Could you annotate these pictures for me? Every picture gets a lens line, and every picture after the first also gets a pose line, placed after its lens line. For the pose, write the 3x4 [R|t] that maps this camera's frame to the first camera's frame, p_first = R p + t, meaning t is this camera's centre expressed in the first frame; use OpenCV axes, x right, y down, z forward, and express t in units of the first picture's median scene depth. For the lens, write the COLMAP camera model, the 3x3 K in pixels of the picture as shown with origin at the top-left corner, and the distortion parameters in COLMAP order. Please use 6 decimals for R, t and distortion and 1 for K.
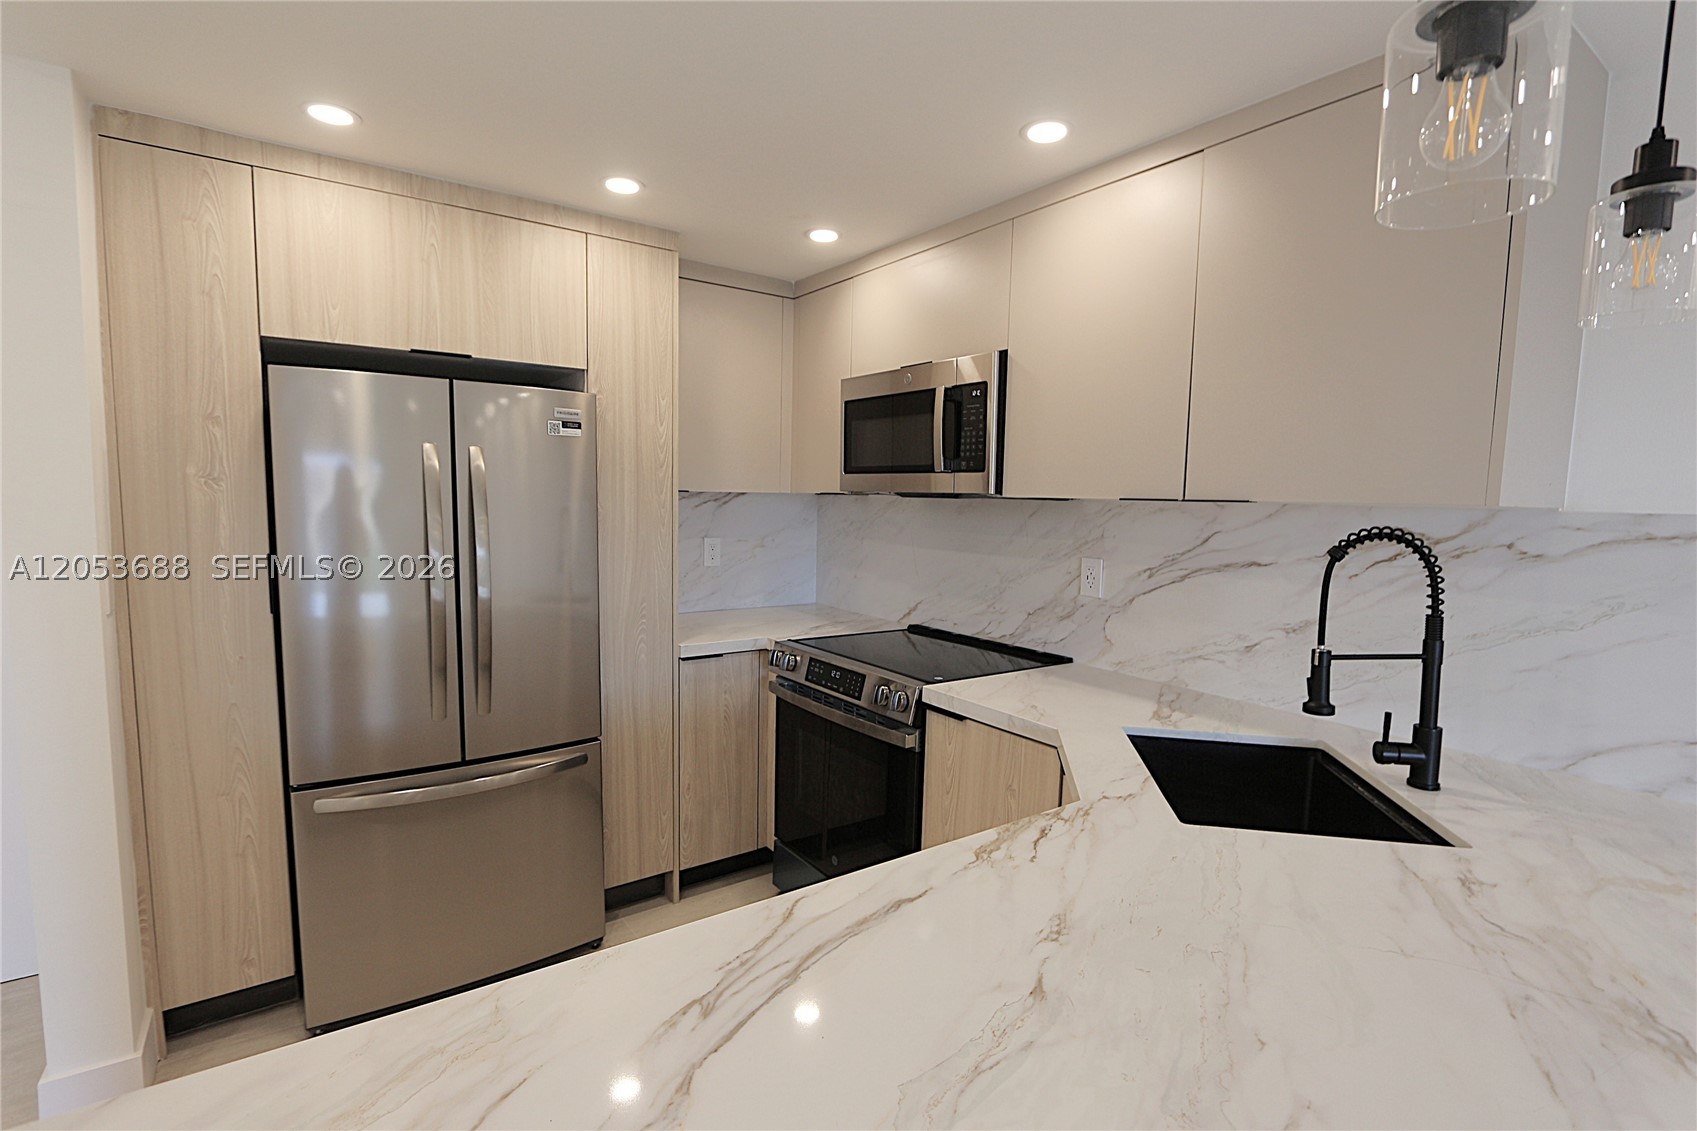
lens RADIAL K [[785.5, 0, 844.9], [0, 785.5, 577.9], [0, 0, 1]] dist [-0.024749, 0.006614]
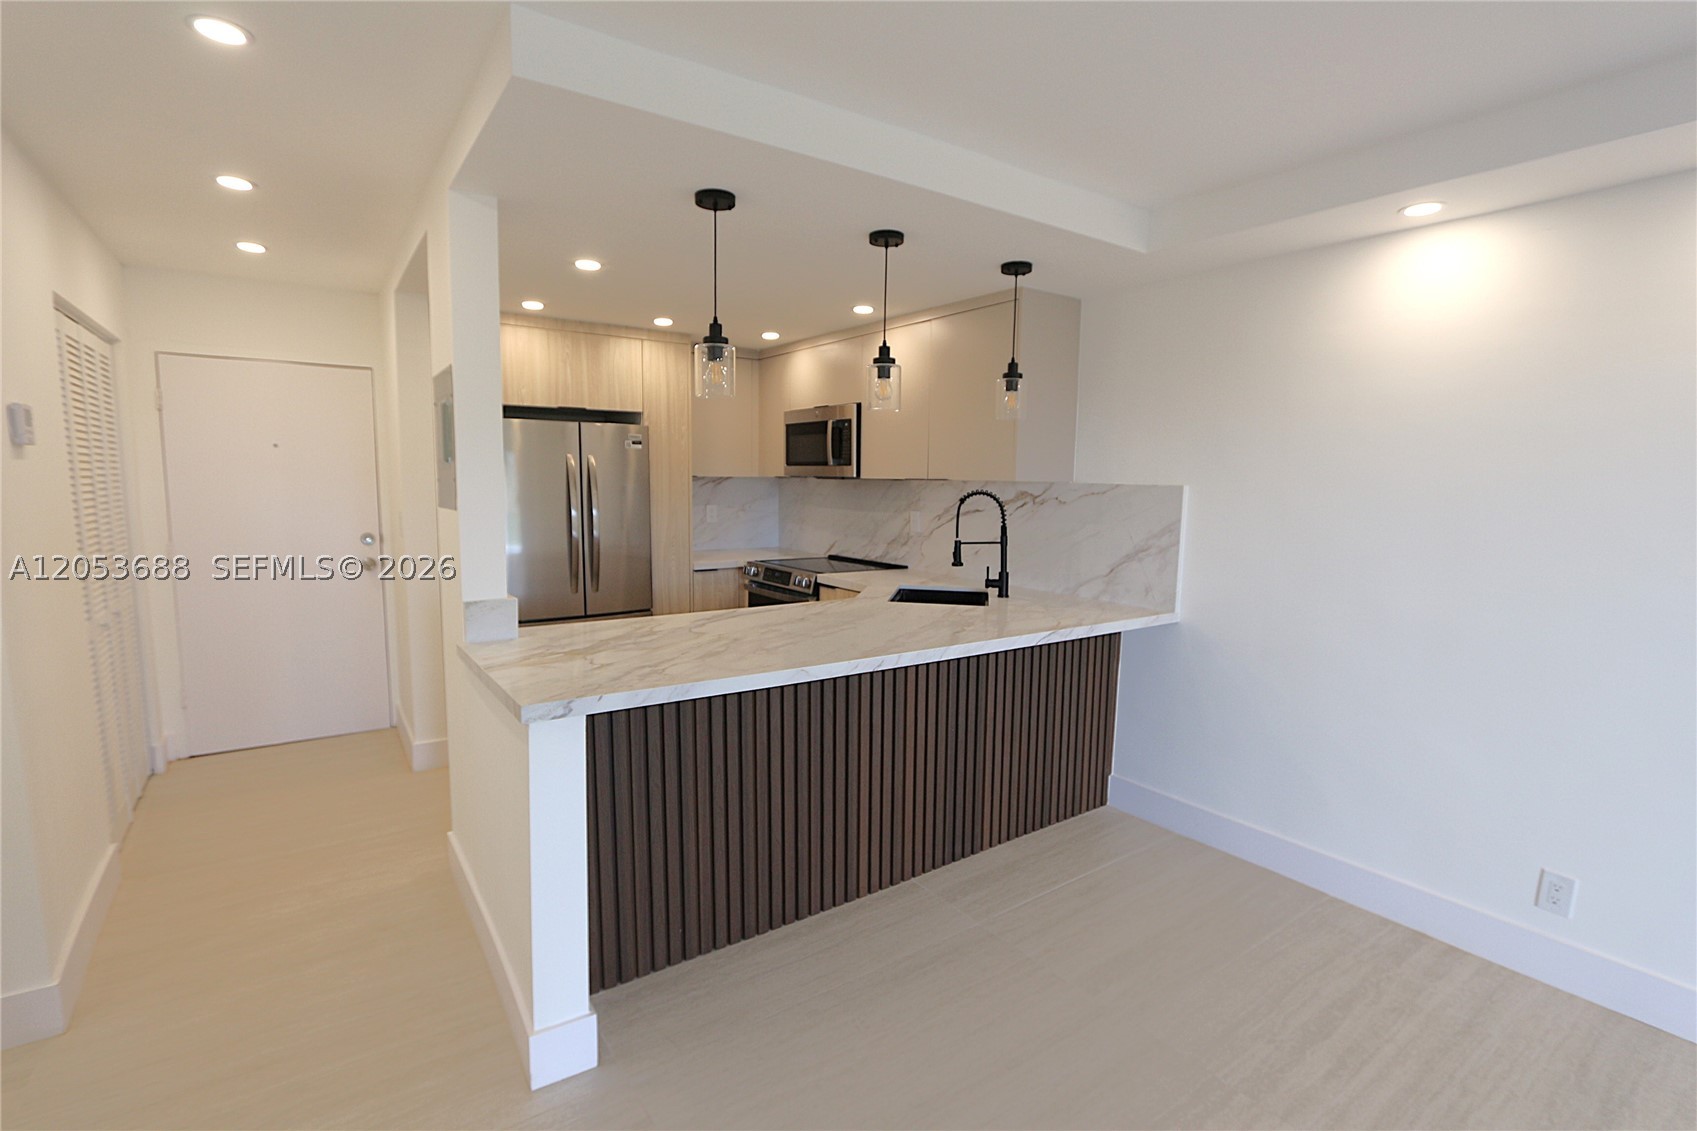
lens RADIAL K [[785.5, 0, 844.9], [0, 785.5, 577.9], [0, 0, 1]] dist [-0.024749, 0.006614]
pose [[0.999962, -0.007938, -0.003602, 0.162992], [0.008024, 0.999669, 0.024426, 0.091402], [0.003407, -0.024454, 0.999695, -0.915541]]
